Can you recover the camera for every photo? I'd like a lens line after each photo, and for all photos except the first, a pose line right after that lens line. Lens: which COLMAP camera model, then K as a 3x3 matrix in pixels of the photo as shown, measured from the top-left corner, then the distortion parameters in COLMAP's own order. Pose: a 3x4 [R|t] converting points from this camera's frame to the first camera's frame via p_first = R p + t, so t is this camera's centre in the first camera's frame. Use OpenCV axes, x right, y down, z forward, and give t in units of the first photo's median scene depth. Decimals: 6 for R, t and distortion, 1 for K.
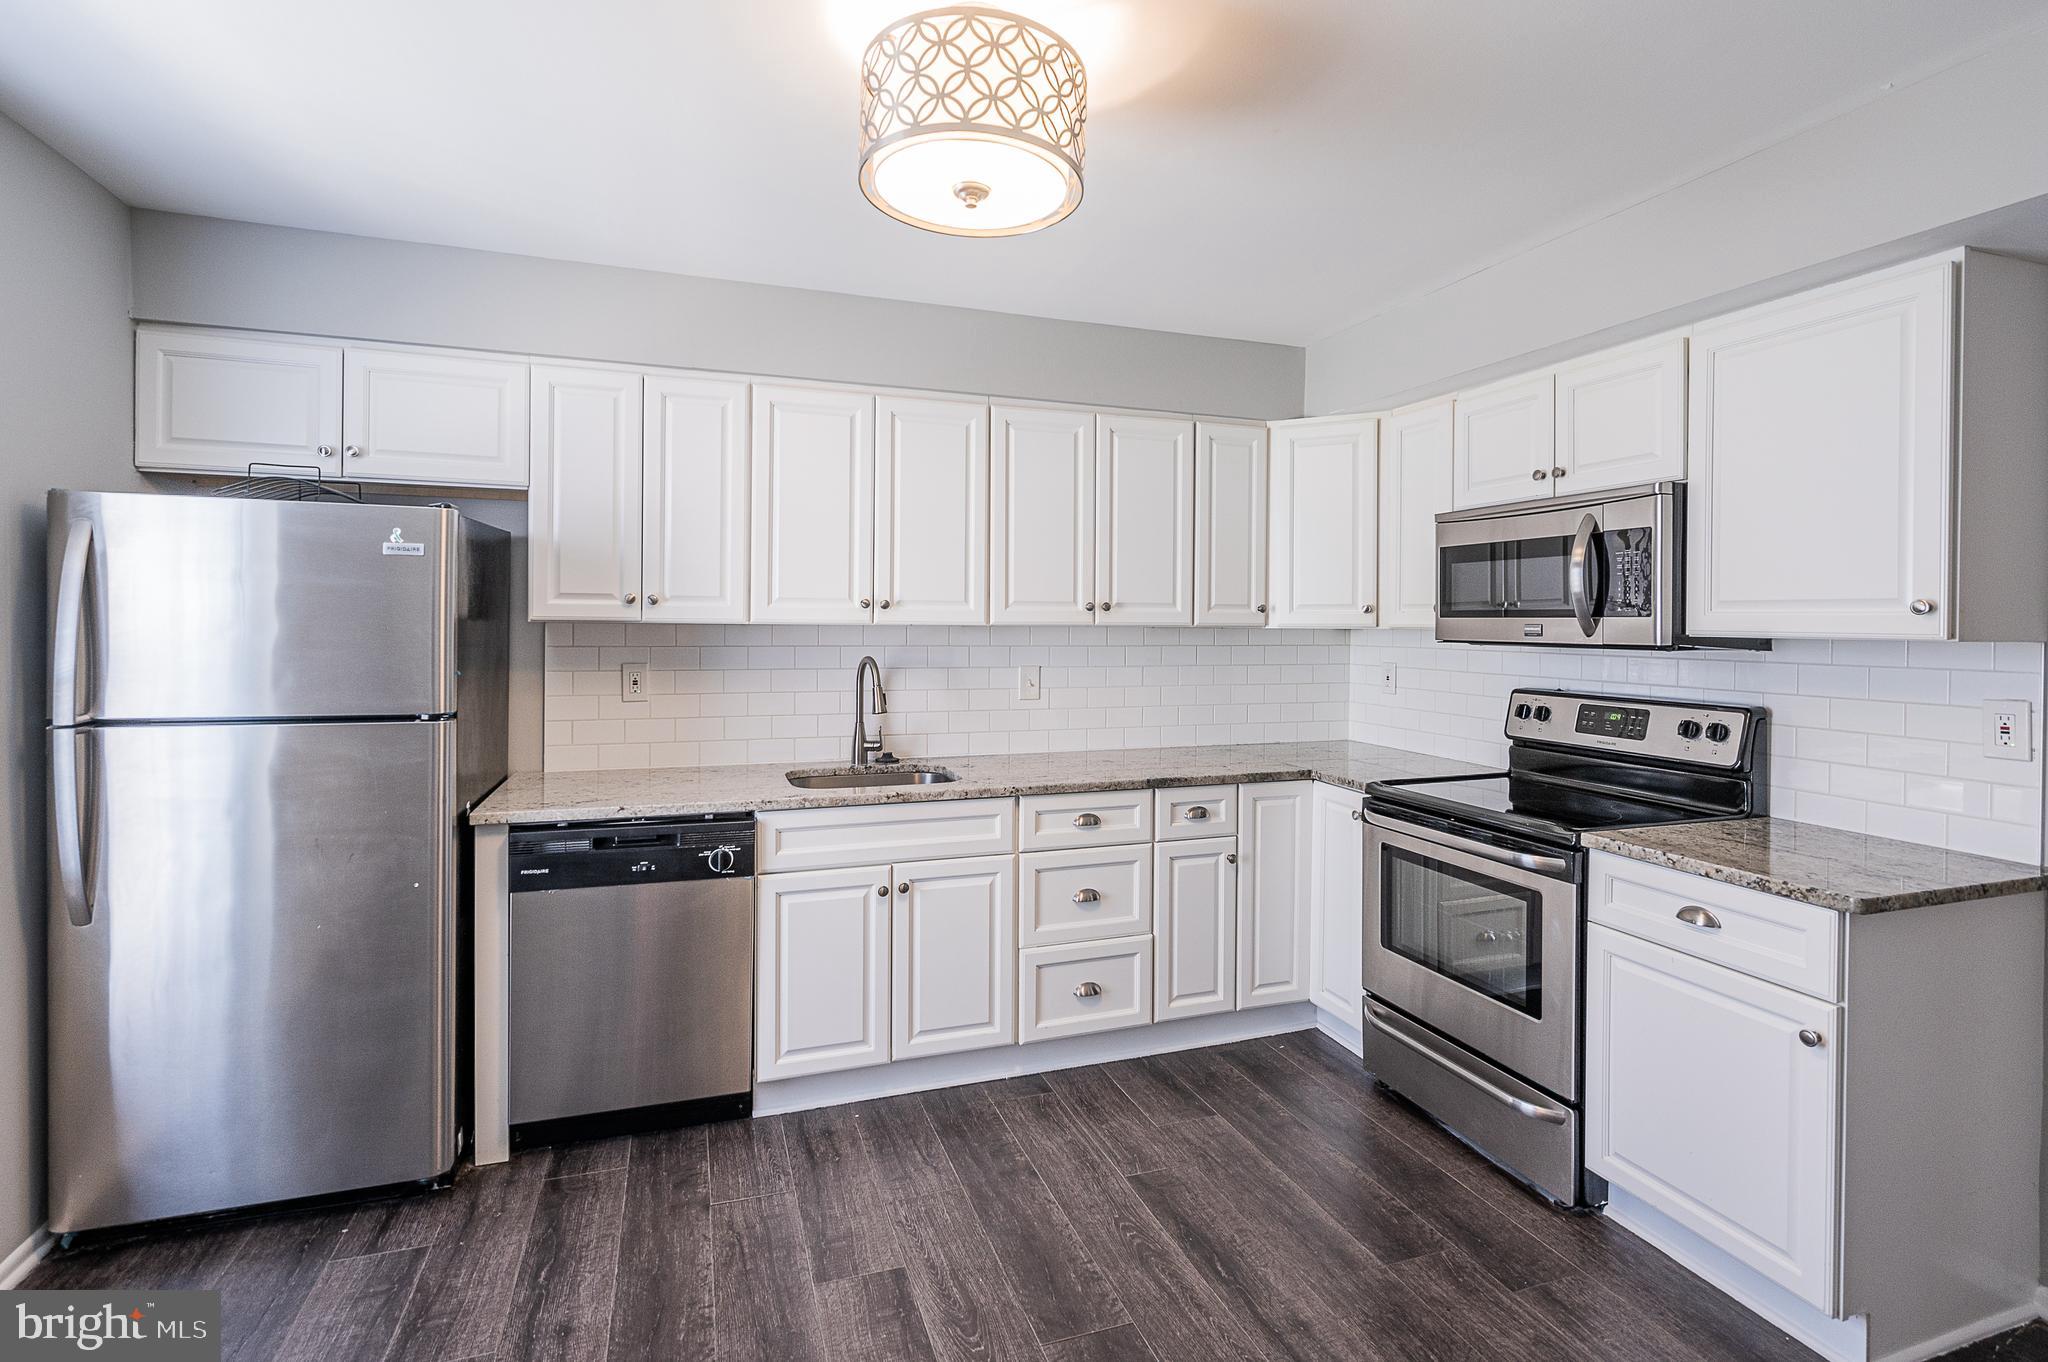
lens RADIAL K [[976.8, 0, 1037.4], [0, 976.8, 626.9], [0, 0, 1]] dist [0.000432, -0.000402]
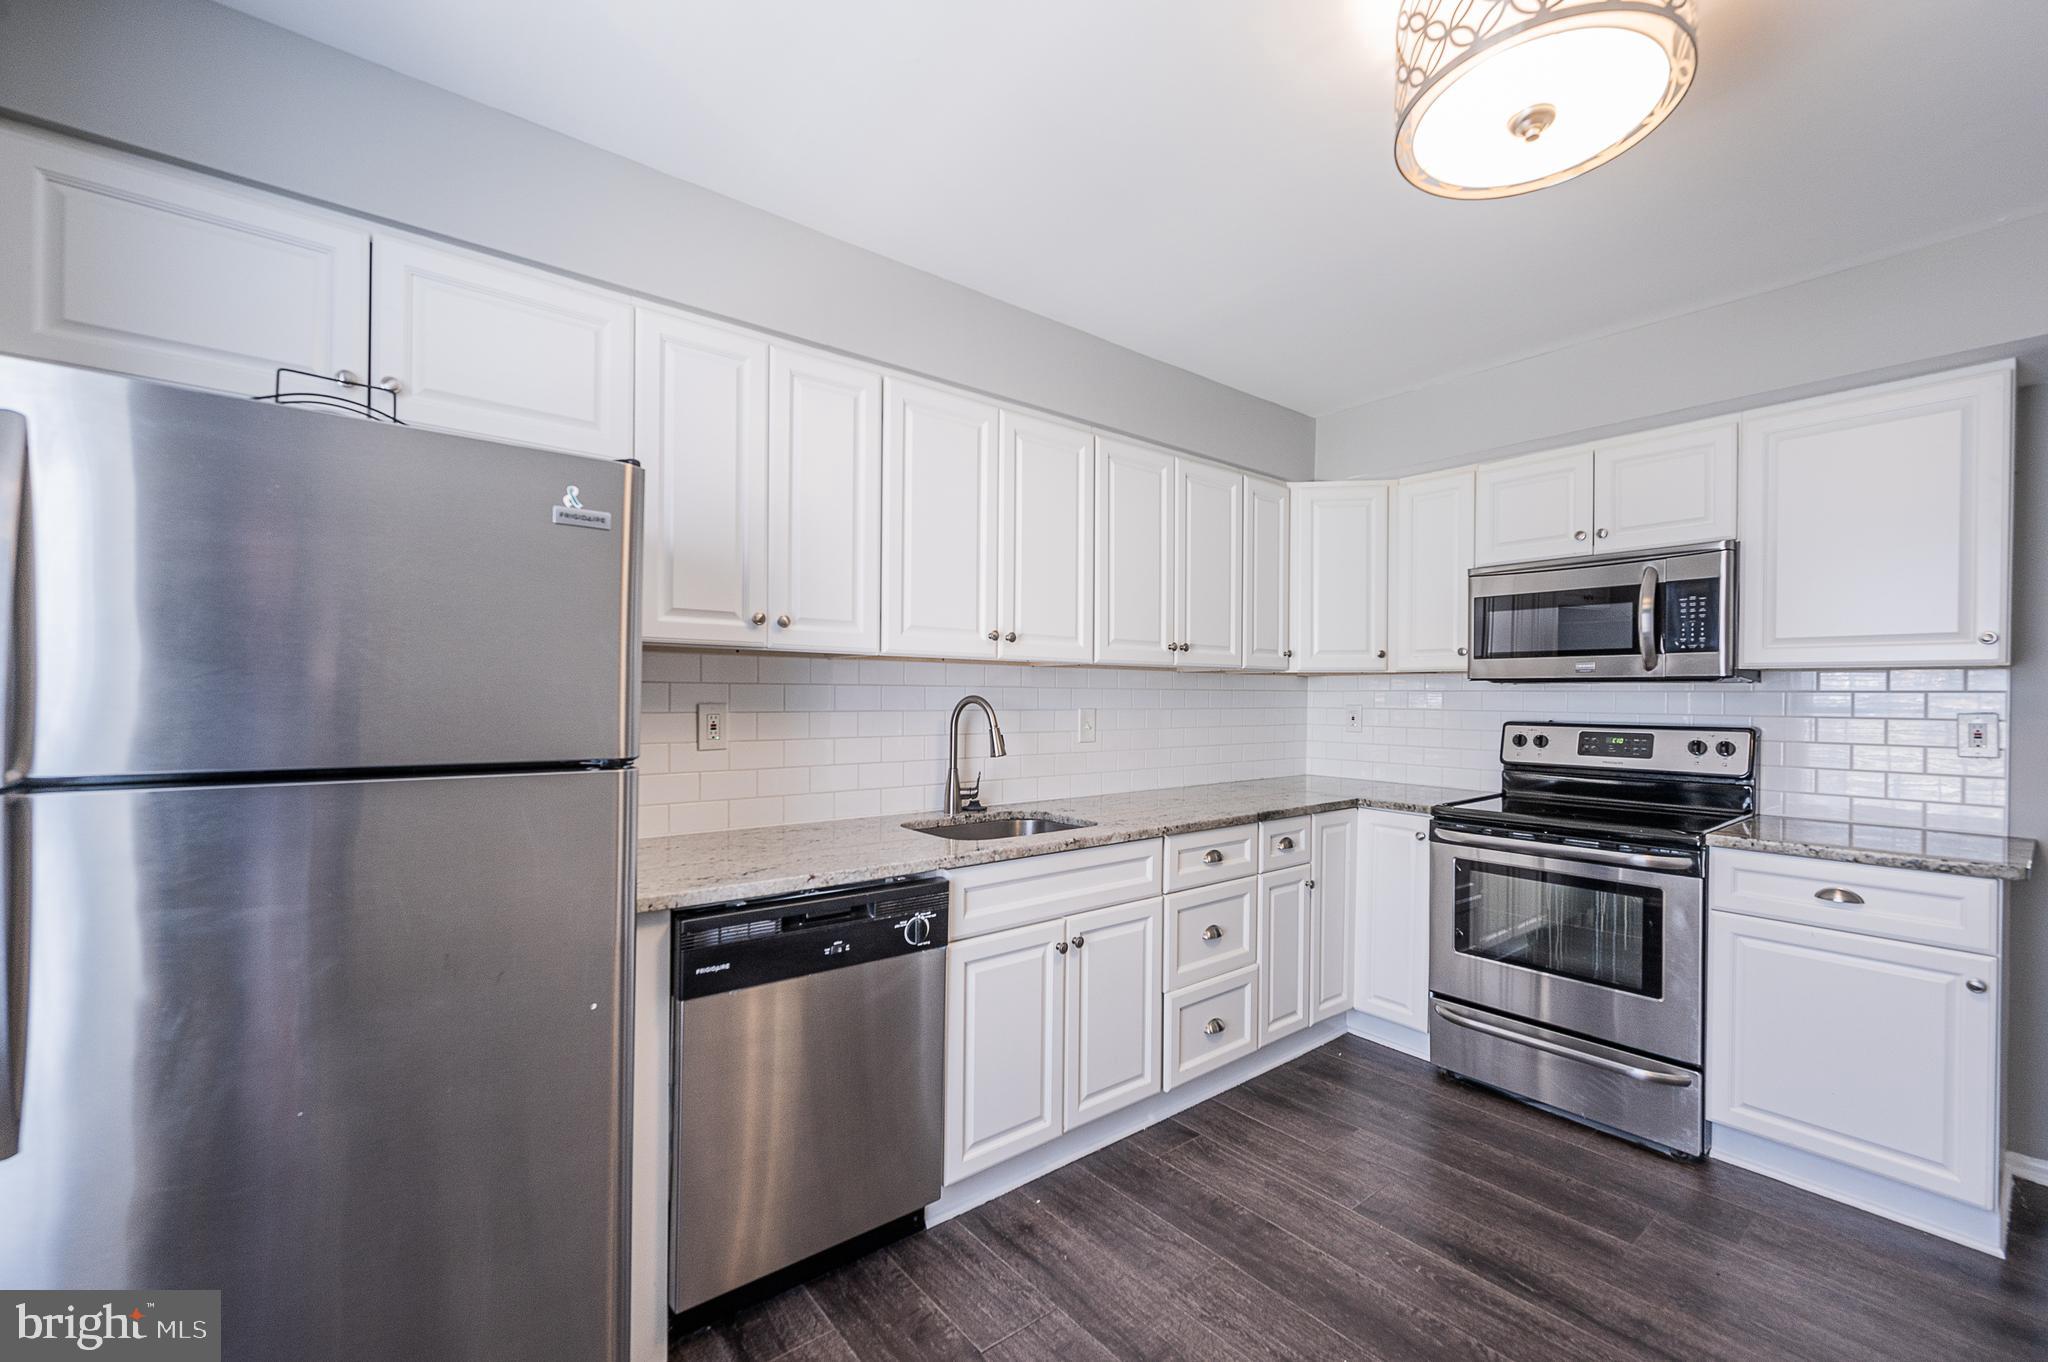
lens RADIAL K [[844.5, 0, 1049.0], [0, 844.5, 696.6], [0, 0, 1]] dist [-0.001009, 0.000591]
pose [[0.939390, -0.002310, 0.342842, -0.438081], [0.002664, 0.999996, -0.000561, 0.037269], [-0.342839, 0.001440, 0.939393, 0.266437]]
